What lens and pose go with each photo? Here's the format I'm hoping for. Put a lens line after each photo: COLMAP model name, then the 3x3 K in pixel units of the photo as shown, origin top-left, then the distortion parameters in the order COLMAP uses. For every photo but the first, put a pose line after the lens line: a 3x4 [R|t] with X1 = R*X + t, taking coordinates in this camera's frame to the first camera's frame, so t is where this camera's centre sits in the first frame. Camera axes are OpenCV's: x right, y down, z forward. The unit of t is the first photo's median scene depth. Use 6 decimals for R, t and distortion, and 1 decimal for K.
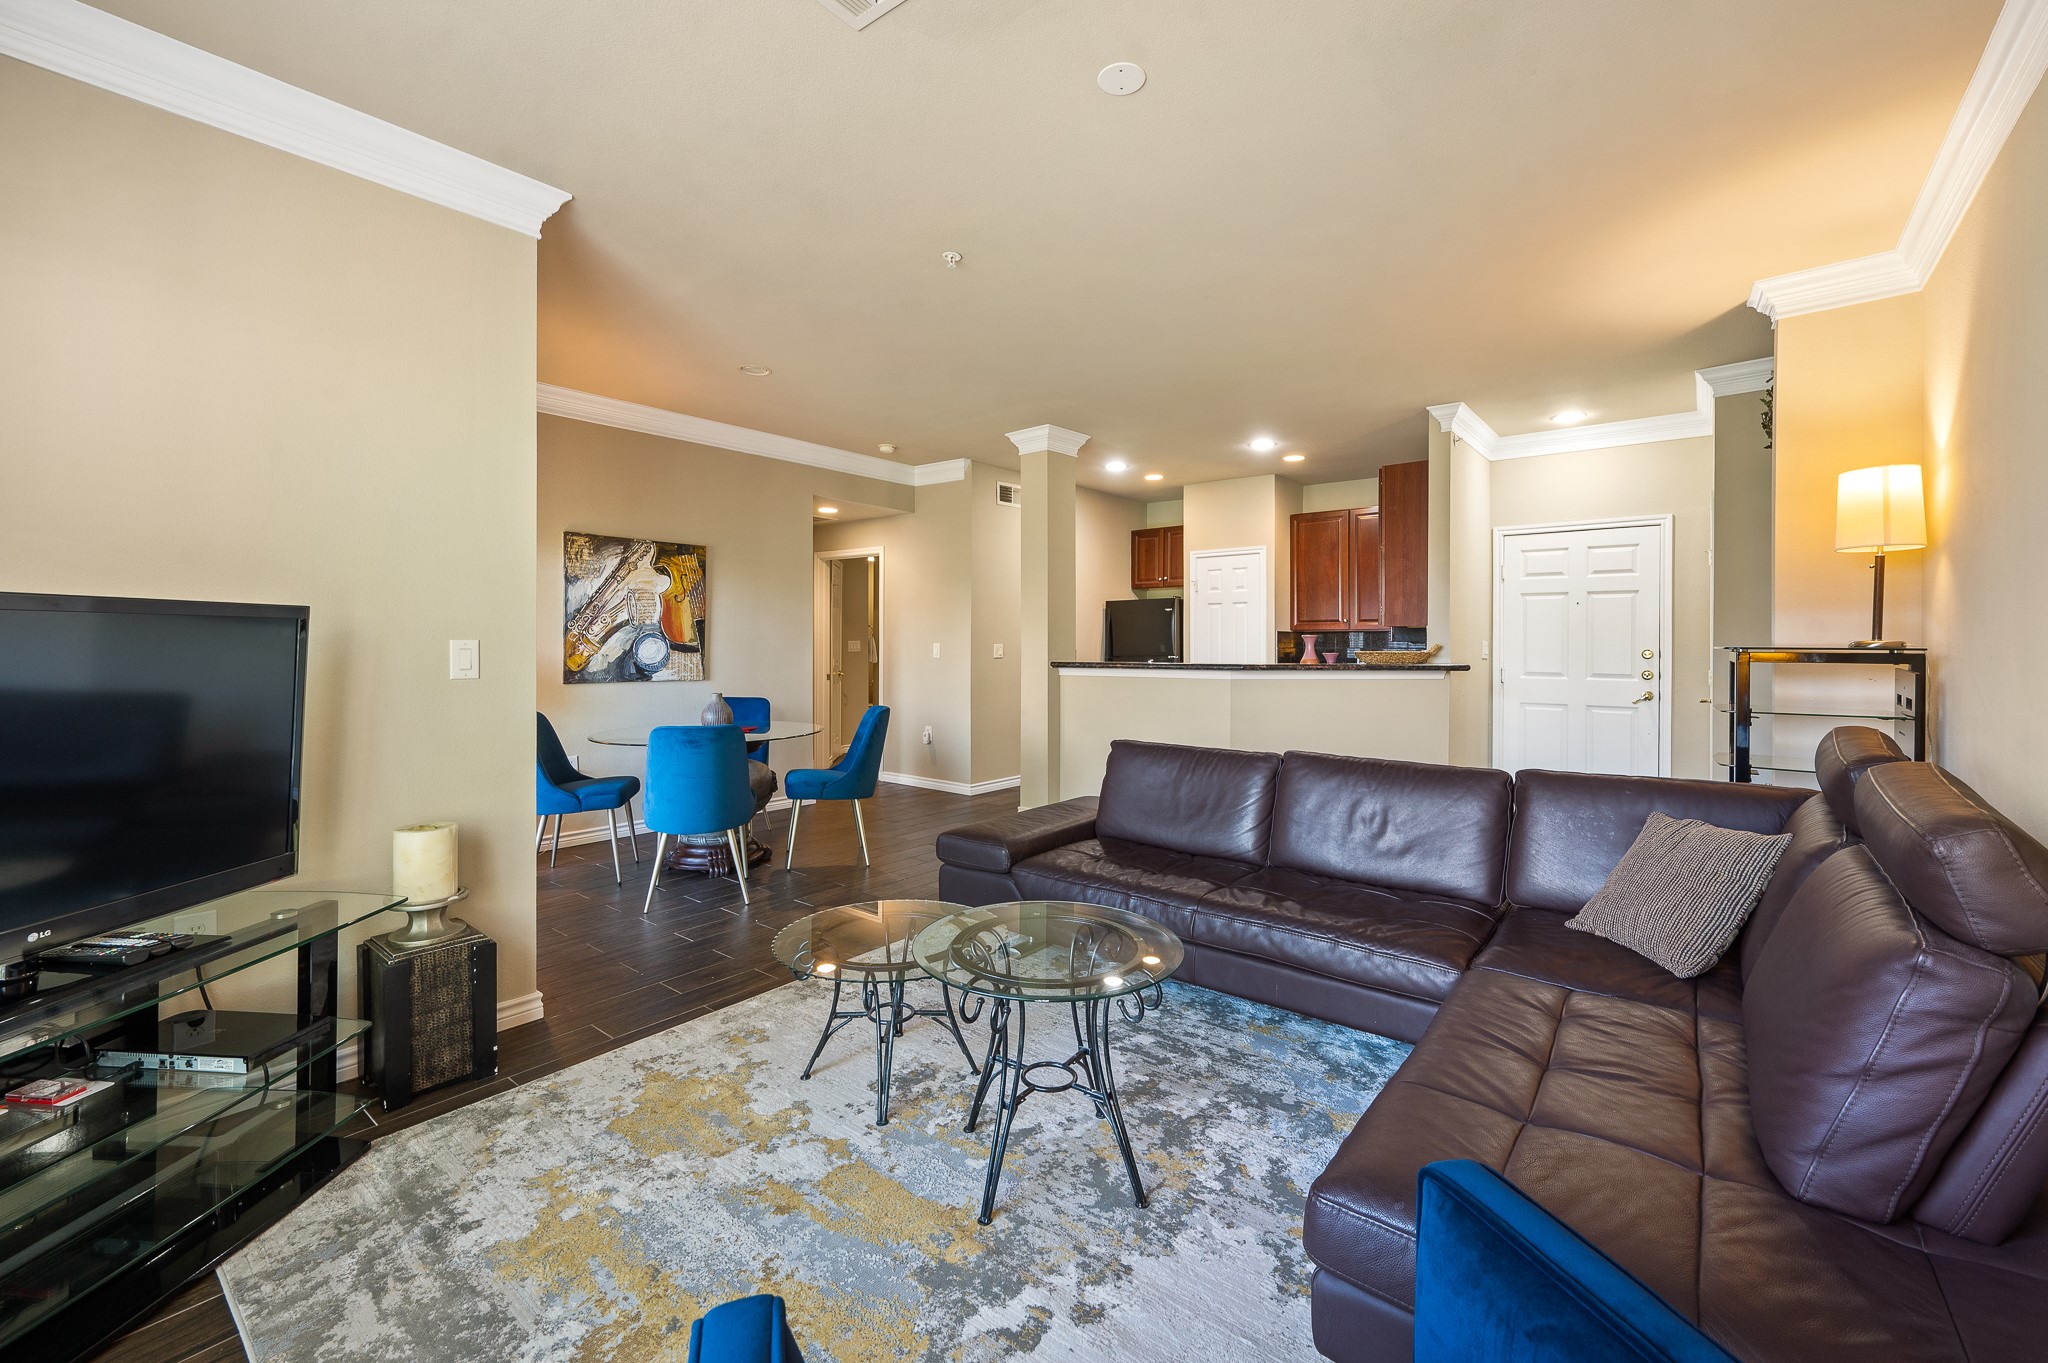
lens RADIAL K [[834.7, 0, 1032.7], [0, 834.7, 643.4], [0, 0, 1]] dist [0.000464, -0.000067]
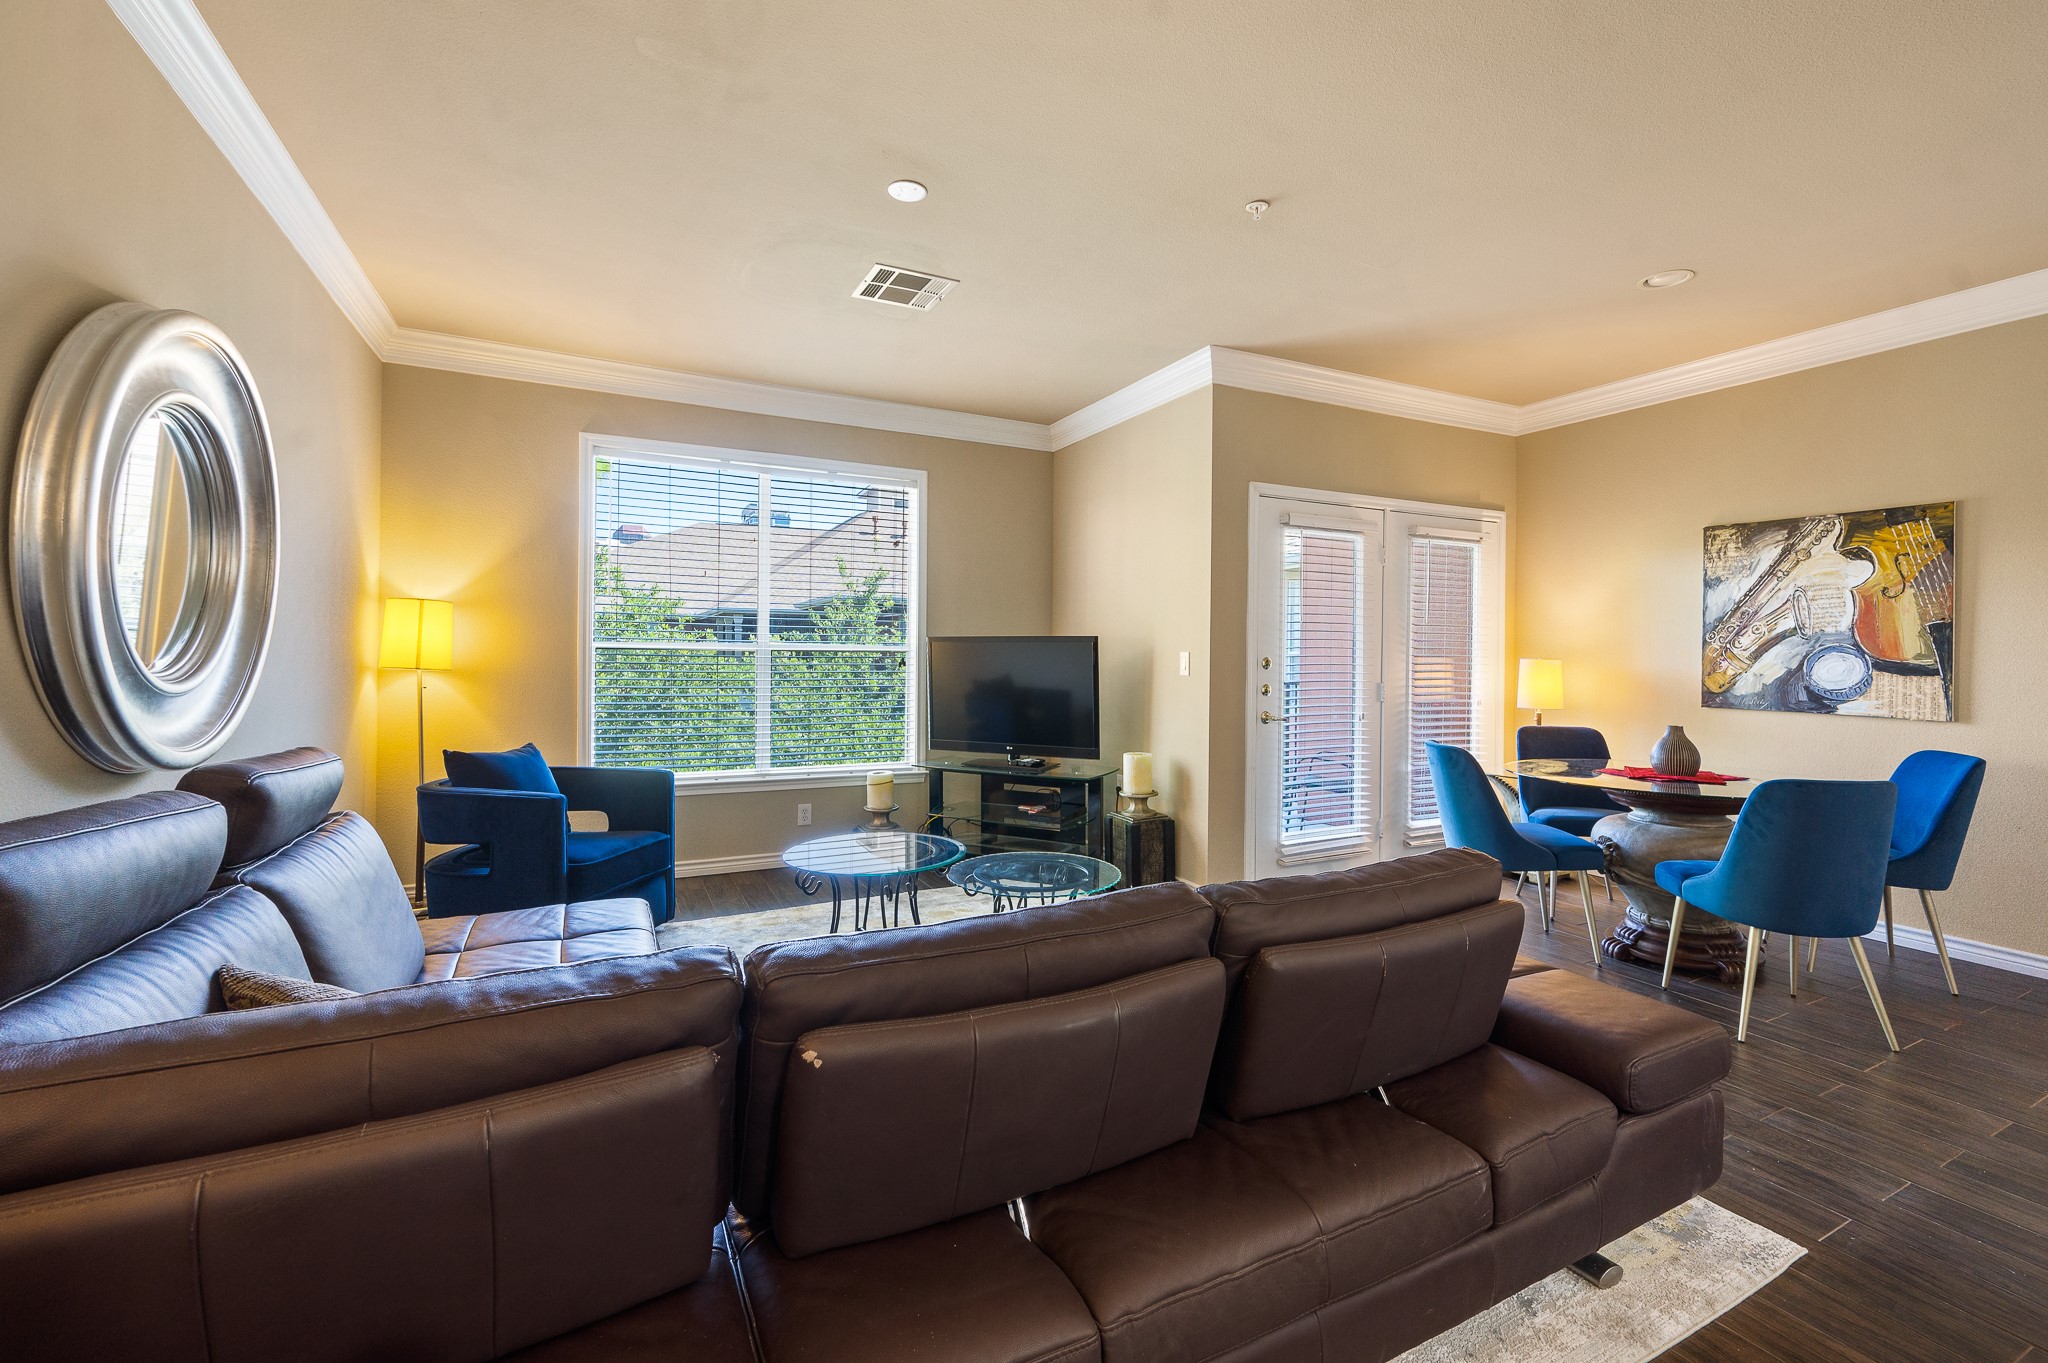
lens RADIAL K [[834.7, 0, 1021.2], [0, 834.7, 661.3], [0, 0, 1]] dist [0.000464, -0.000067]
pose [[-0.403189, 0.007662, -0.915085, 0.473300], [-0.009587, 0.999875, 0.012596, -0.001626], [0.915067, 0.013852, -0.403065, 0.674774]]
